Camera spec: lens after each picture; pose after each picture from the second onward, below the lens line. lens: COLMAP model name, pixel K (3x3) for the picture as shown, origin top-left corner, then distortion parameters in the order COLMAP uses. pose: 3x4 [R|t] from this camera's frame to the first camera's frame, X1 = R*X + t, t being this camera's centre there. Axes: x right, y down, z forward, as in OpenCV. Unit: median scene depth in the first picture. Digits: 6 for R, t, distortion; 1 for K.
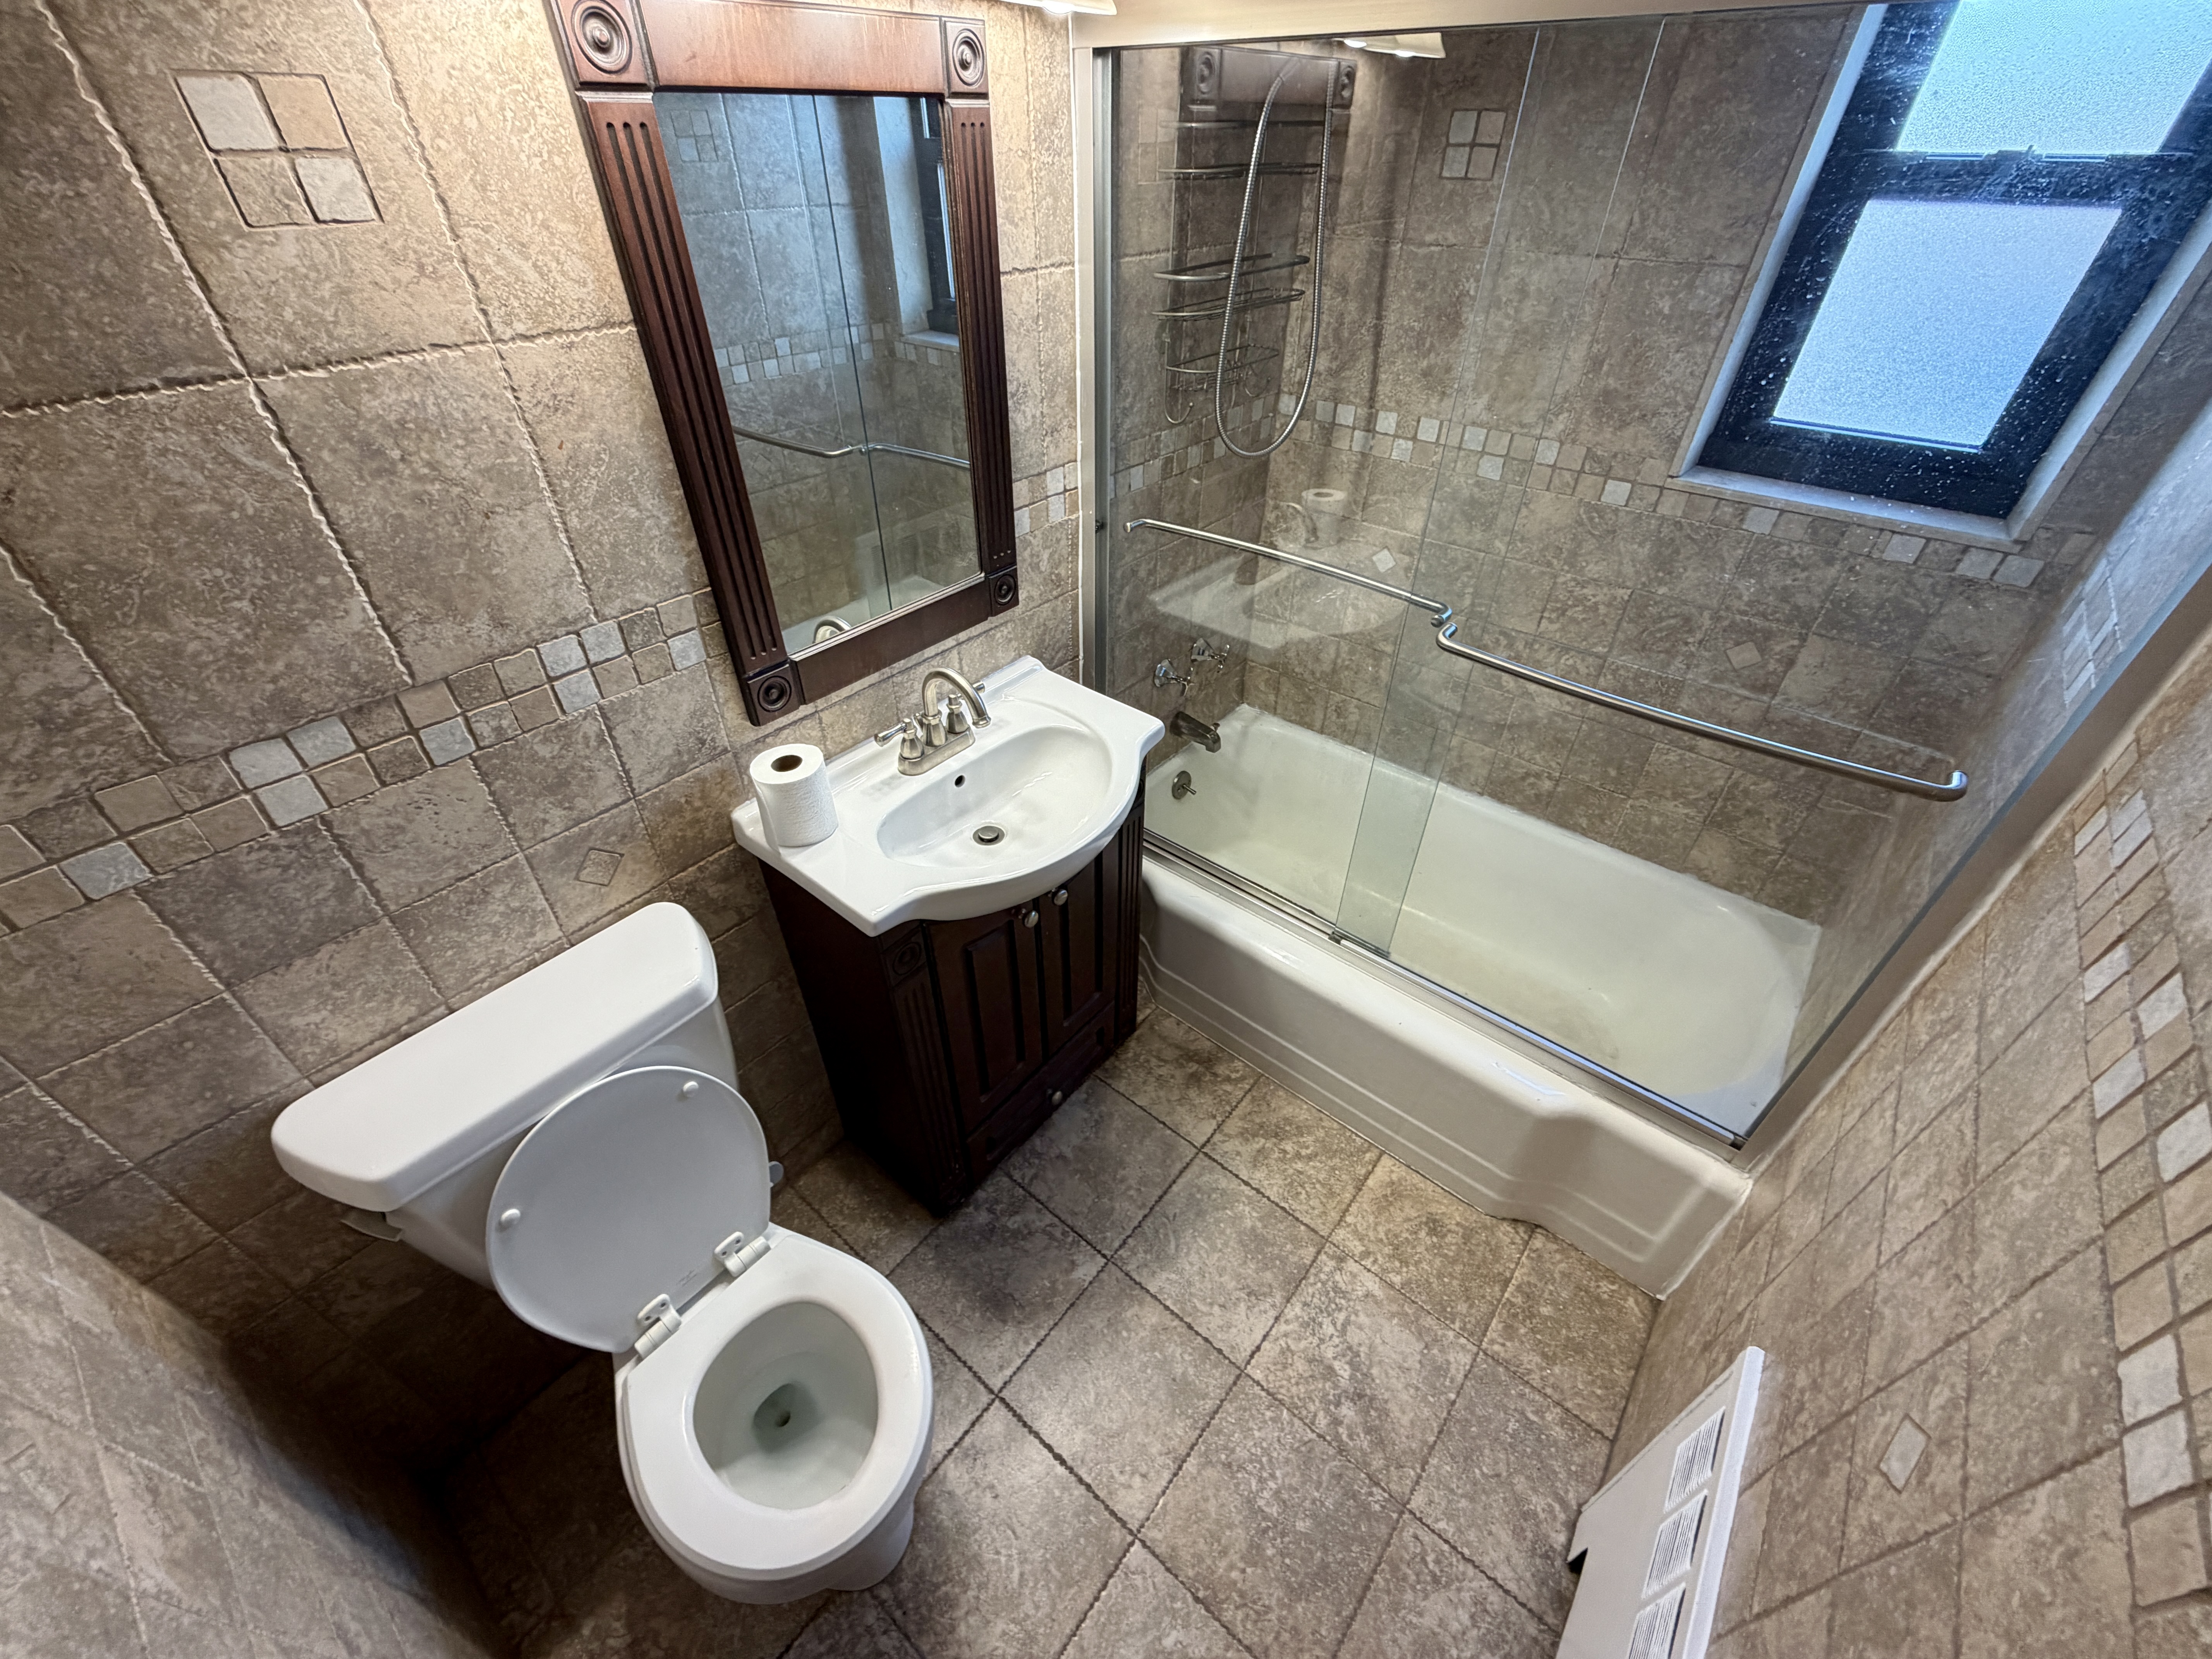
lens RADIAL K [[882.5, 0, 1101.3], [0, 882.5, 829.1], [0, 0, 1]] dist [0.000492, -0.000201]
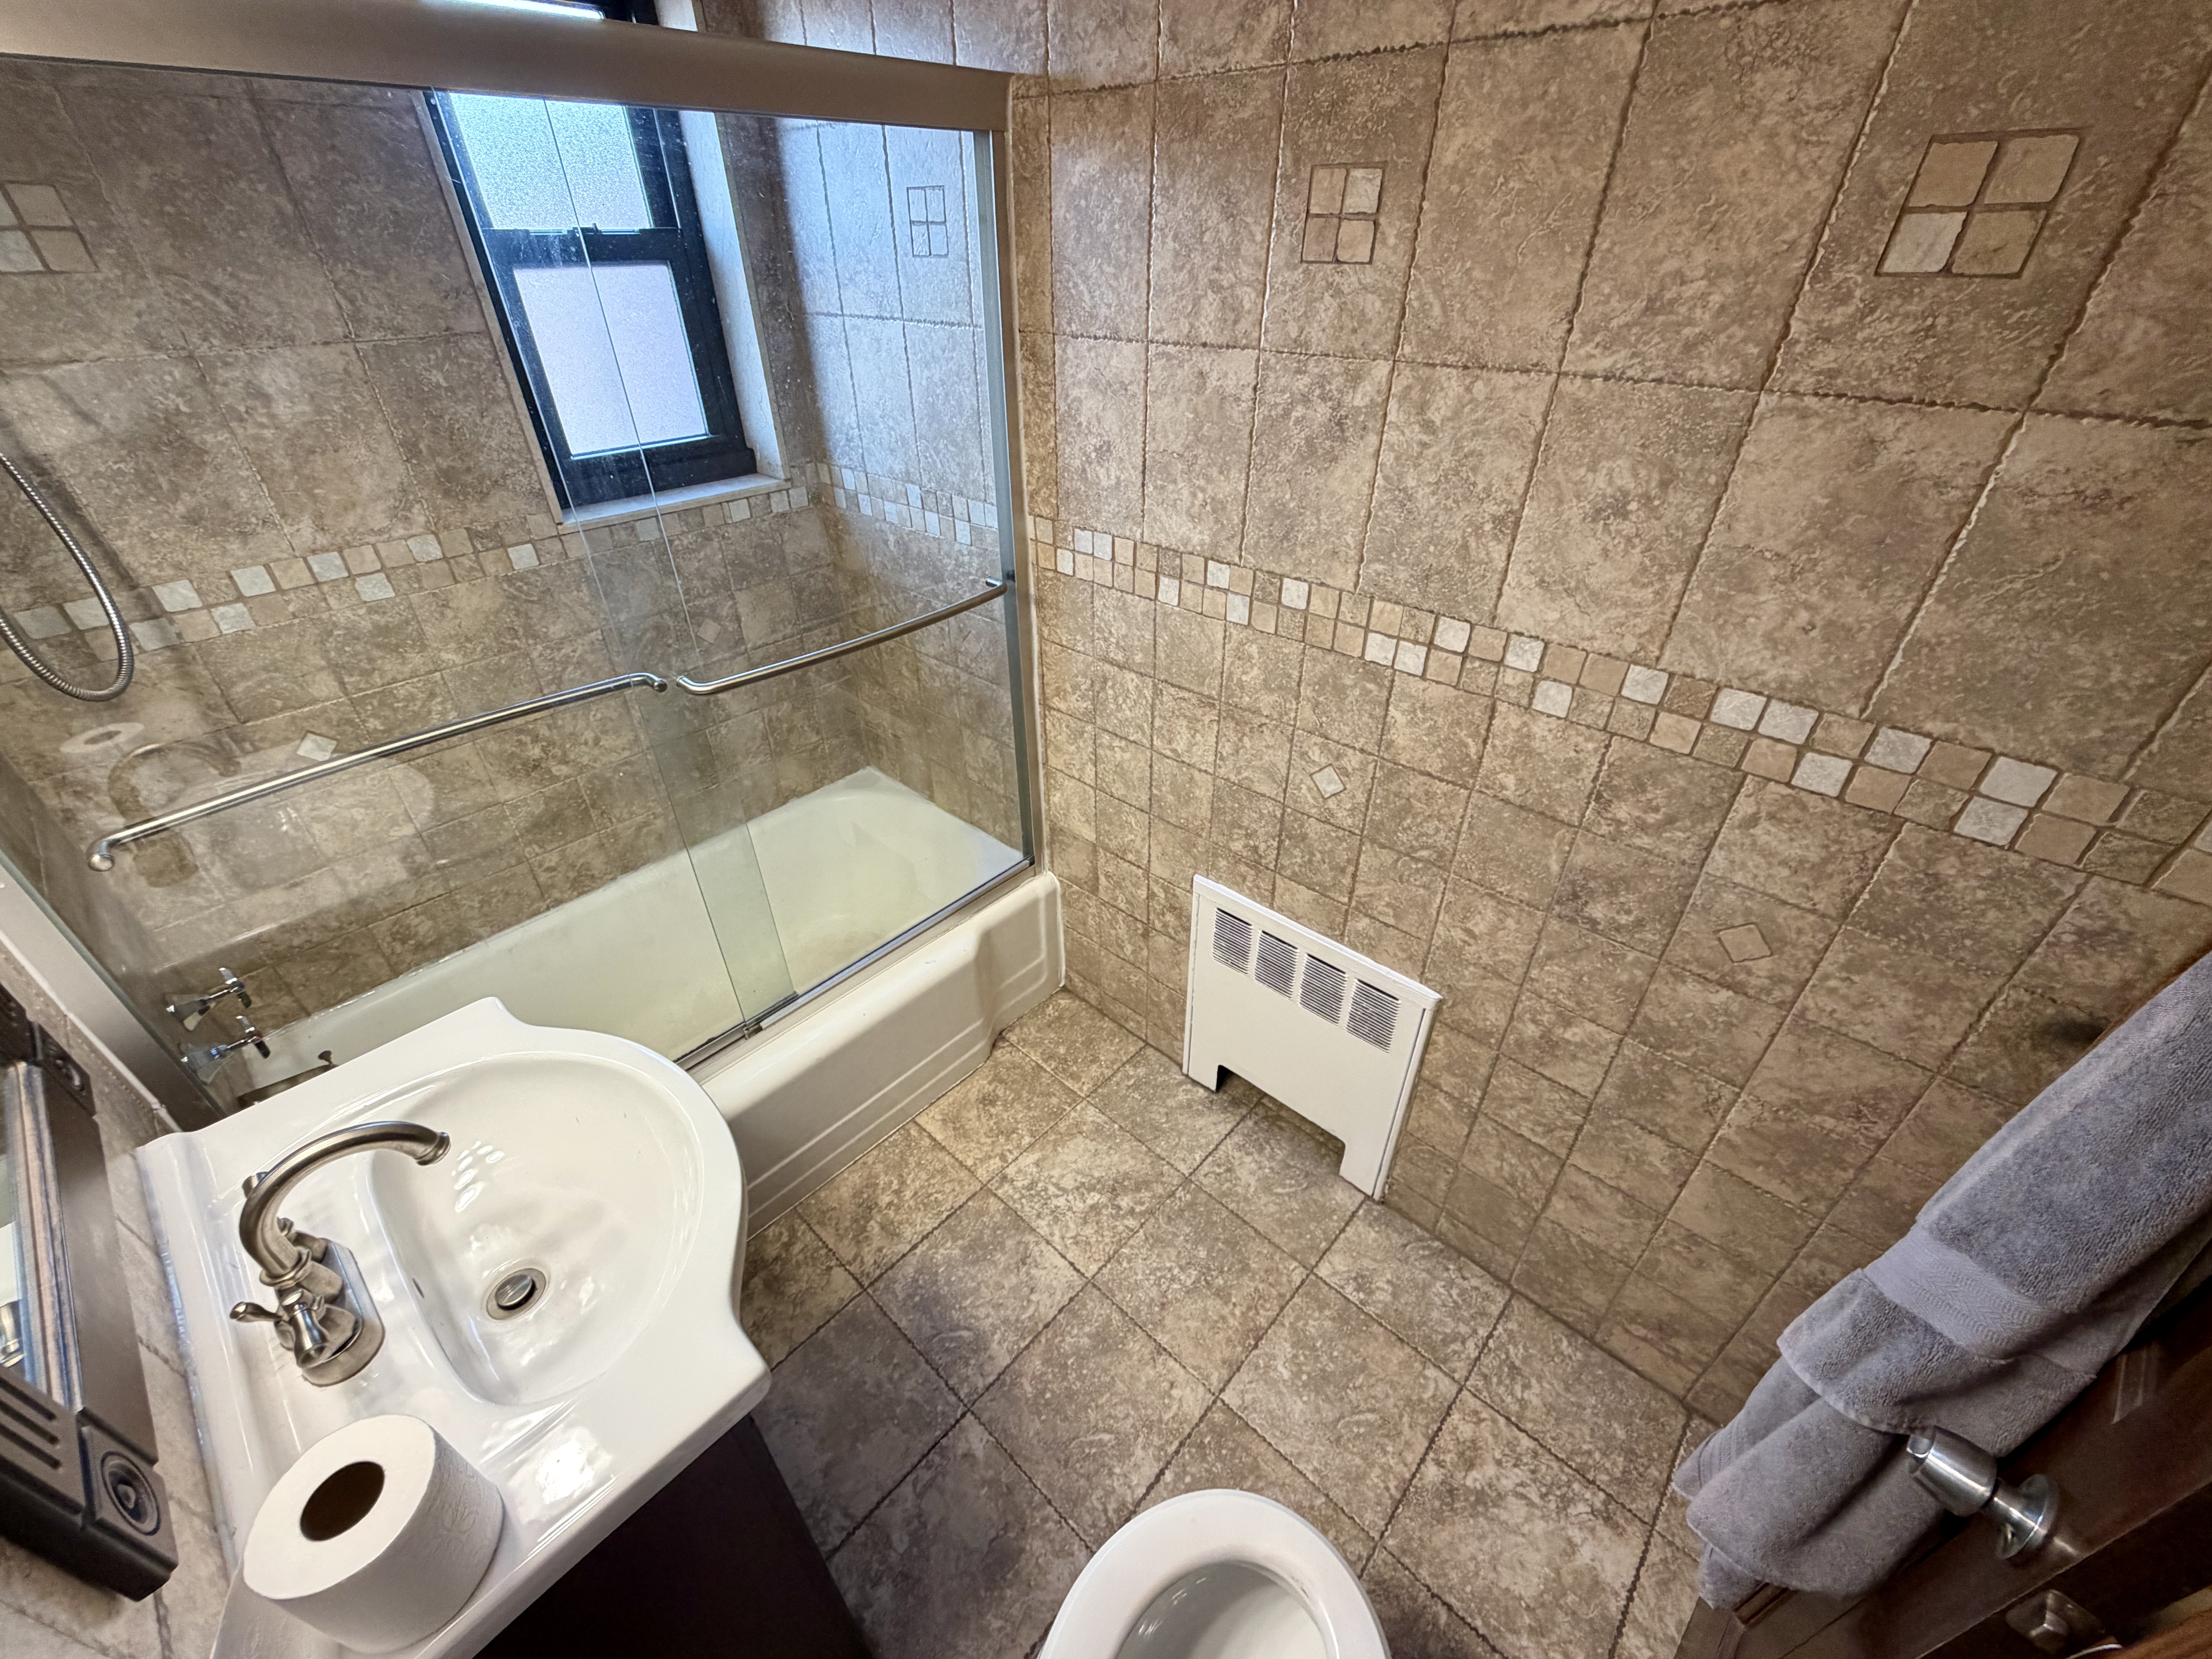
lens RADIAL K [[882.5, 0, 1096.8], [0, 882.5, 830.1], [0, 0, 1]] dist [0.000492, -0.000201]
pose [[0.050987, -0.563535, 0.824518, -0.409395], [0.625757, 0.661463, 0.413395, -0.195776], [-0.778350, 0.494870, 0.386362, 0.279034]]
